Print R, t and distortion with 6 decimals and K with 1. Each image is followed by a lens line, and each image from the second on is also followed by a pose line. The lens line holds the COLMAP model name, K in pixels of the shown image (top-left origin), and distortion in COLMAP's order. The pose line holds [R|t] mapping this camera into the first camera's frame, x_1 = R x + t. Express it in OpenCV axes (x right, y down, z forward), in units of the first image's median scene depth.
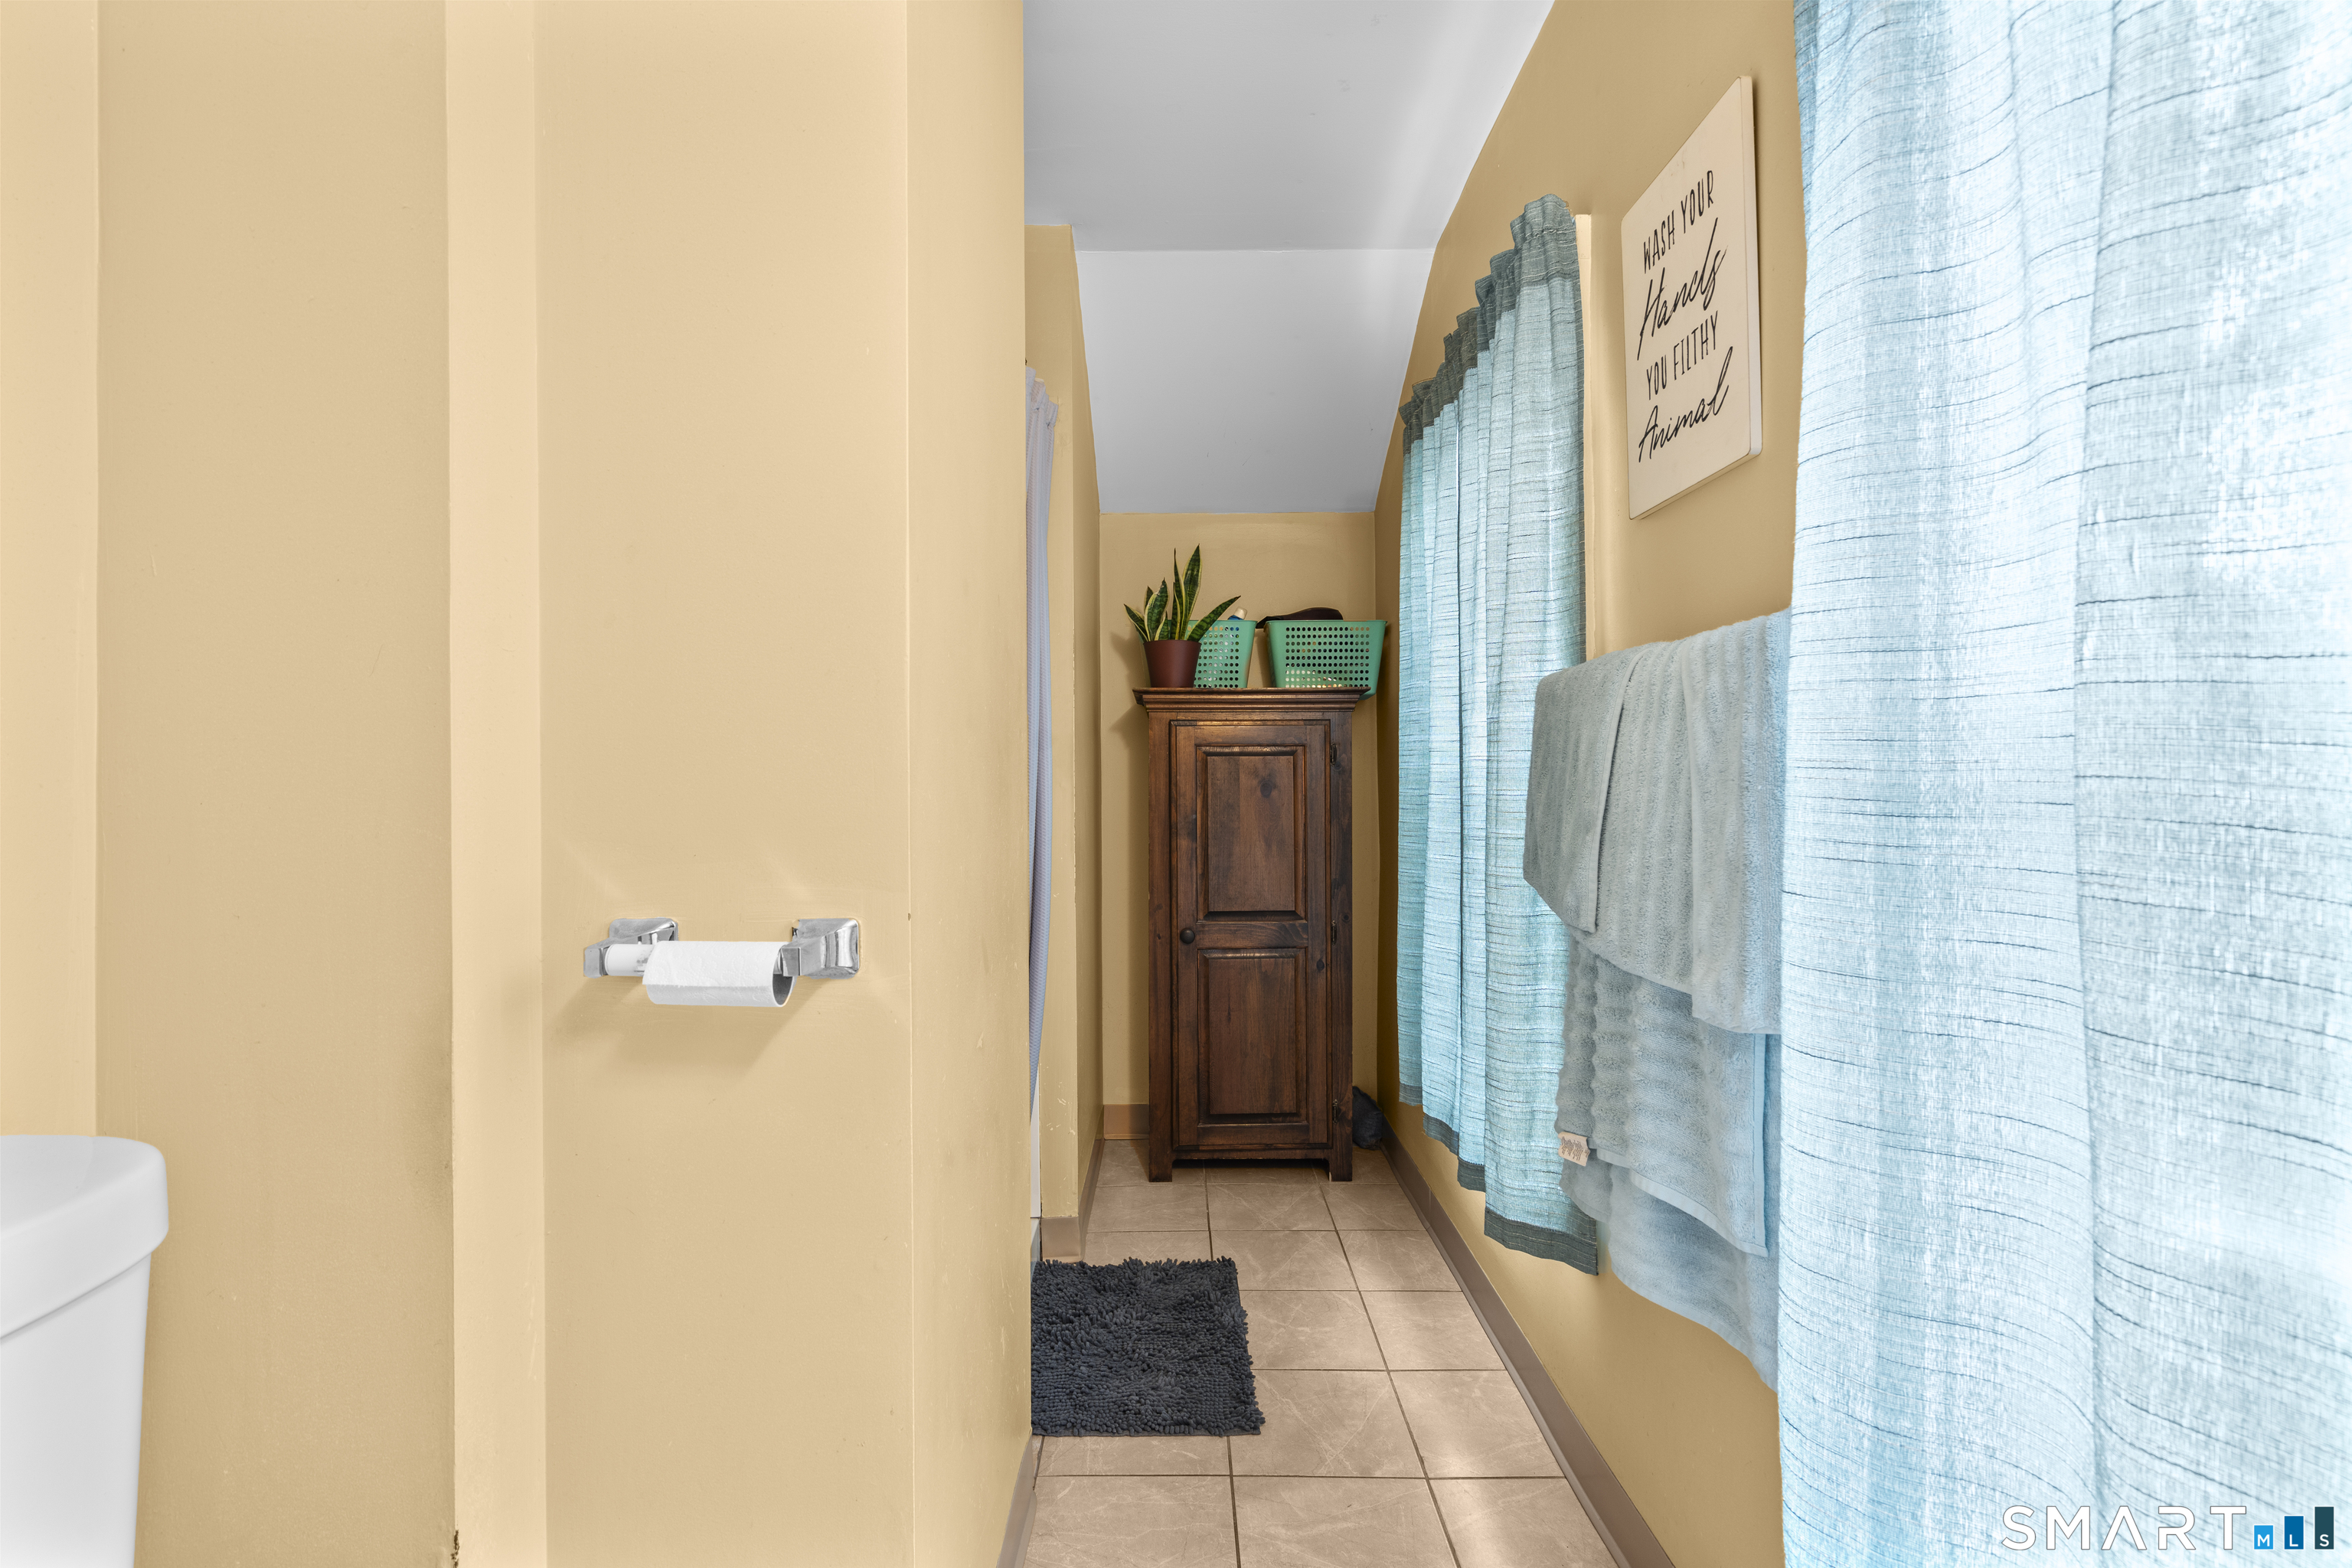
lens RADIAL K [[1076.8, 0, 1172.6], [0, 1076.8, 782.0], [0, 0, 1]] dist [-0.000371, 0.000653]
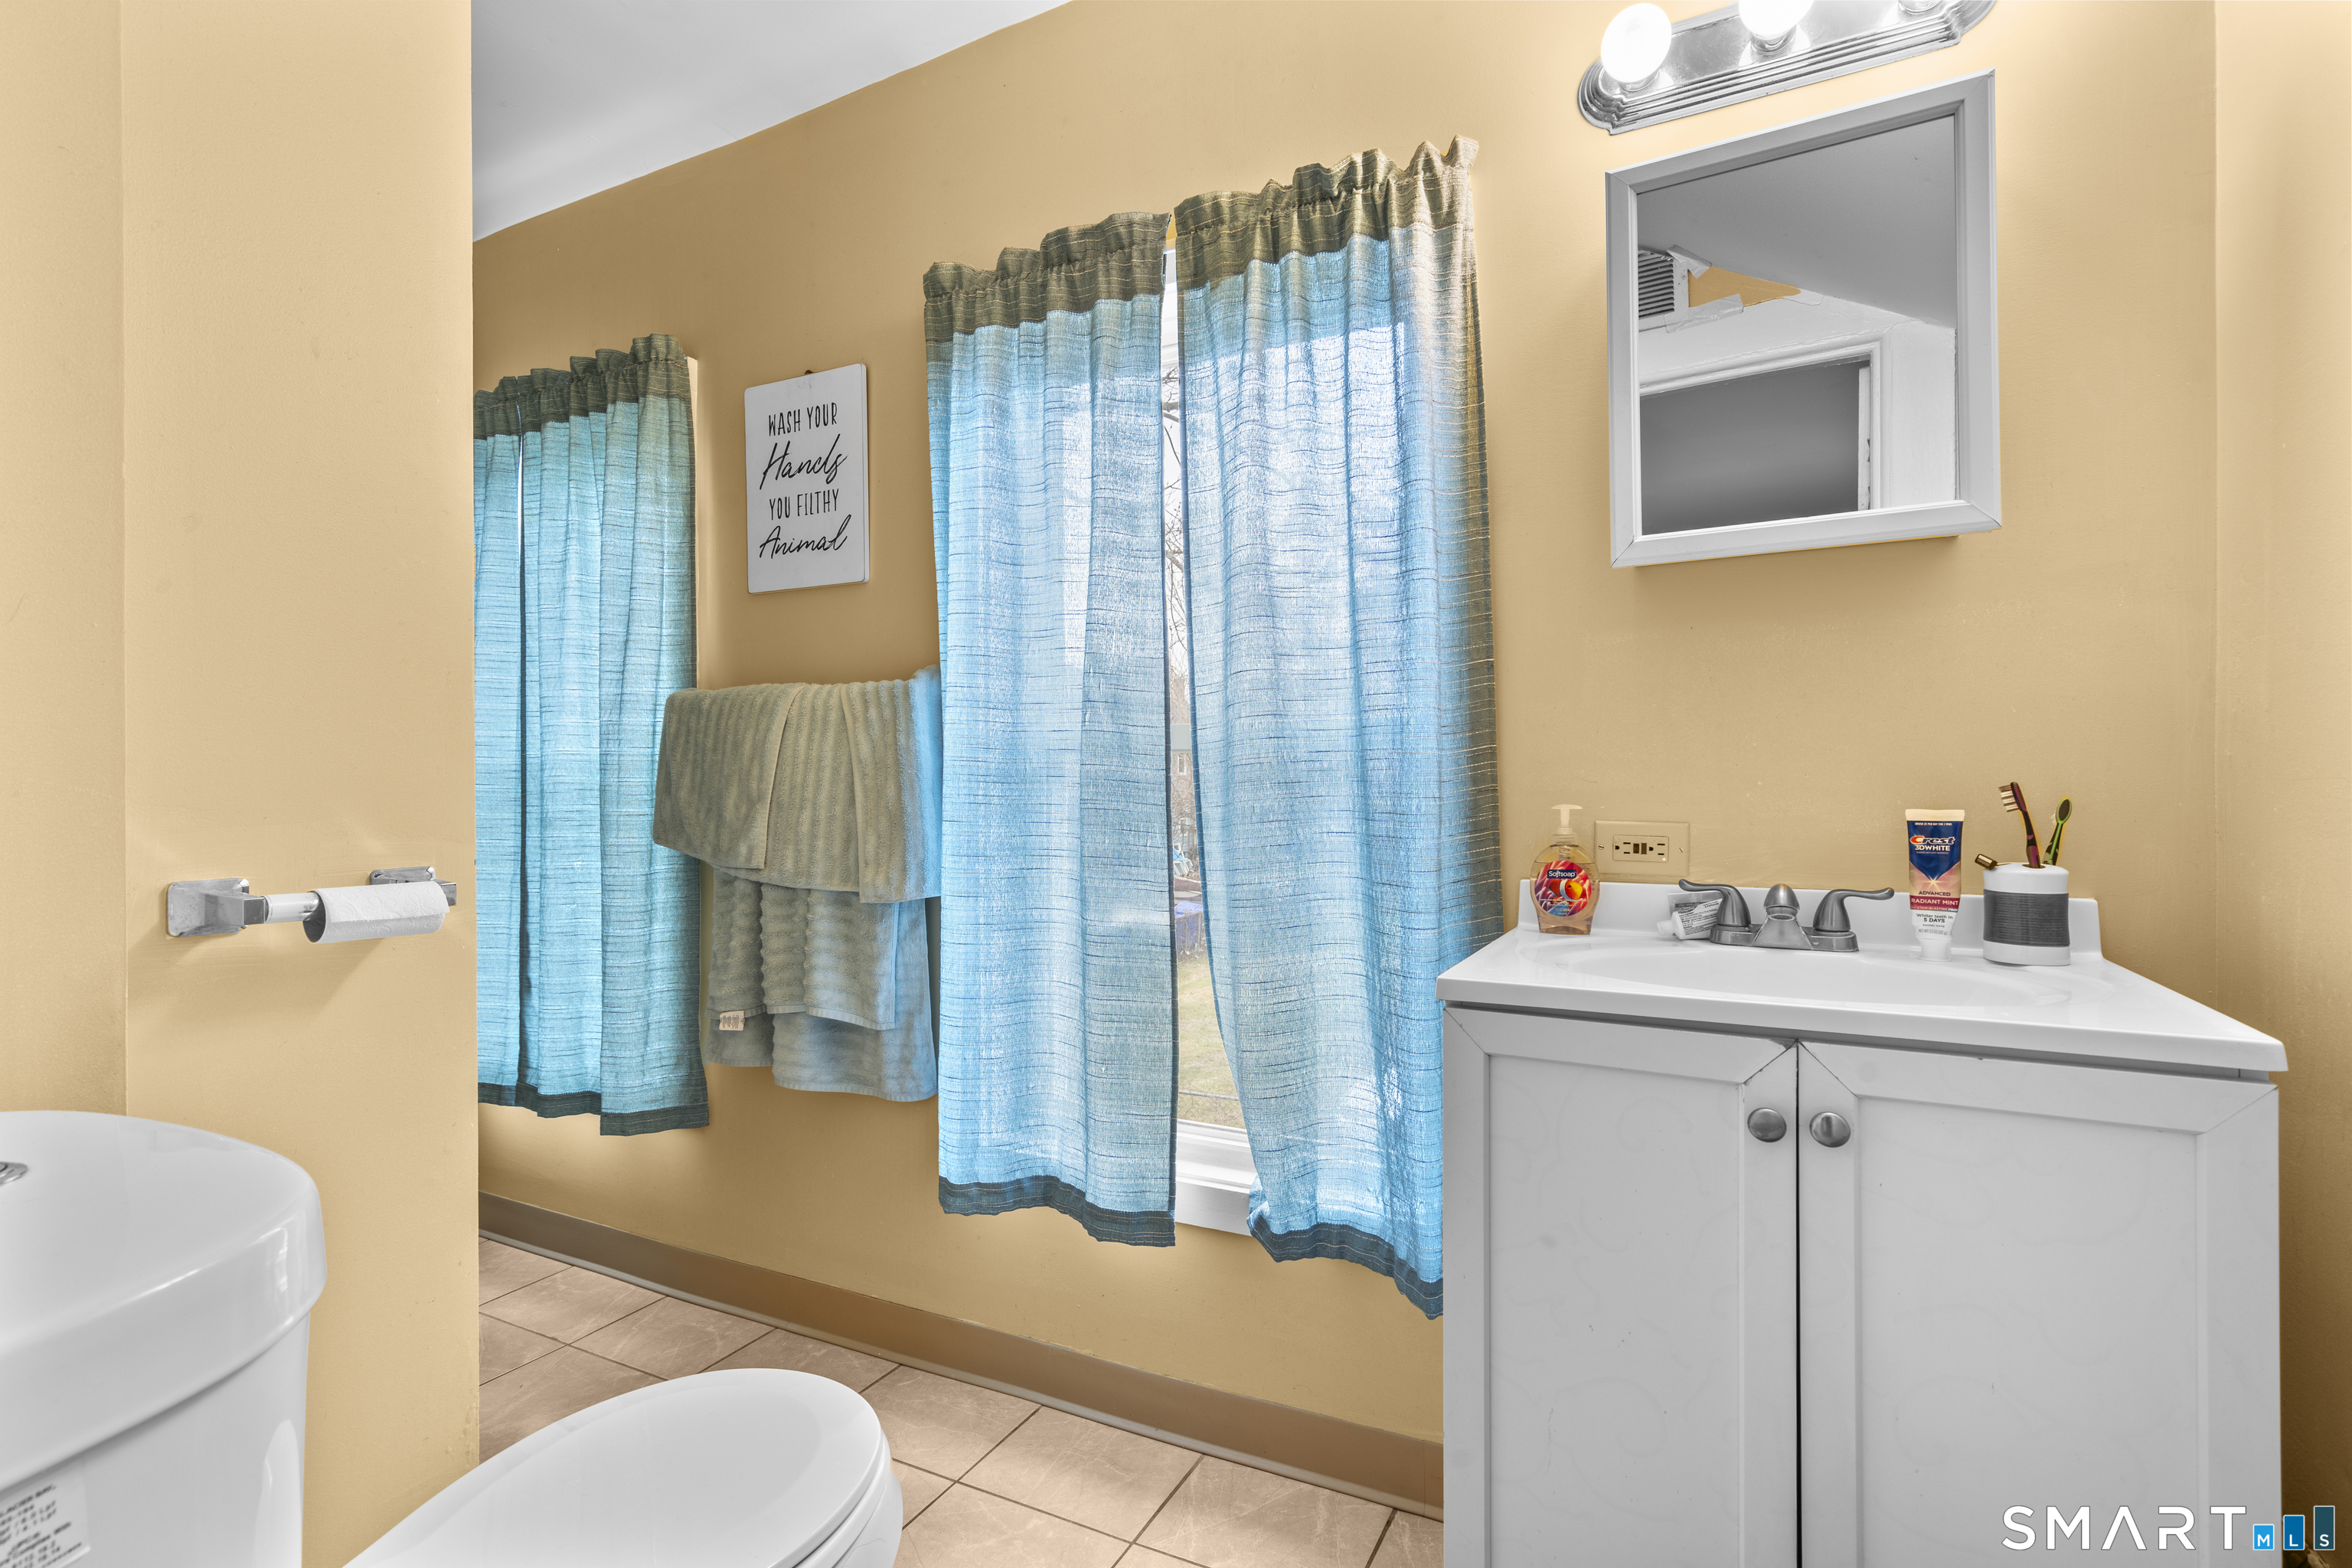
lens RADIAL K [[1076.8, 0, 1171.0], [0, 1076.8, 789.1], [0, 0, 1]] dist [-0.000371, 0.000653]
pose [[0.445580, 0.004087, 0.895233, -0.577029], [-0.000844, 0.999991, -0.004145, 0.026789], [-0.895241, 0.001091, 0.445580, -0.157038]]
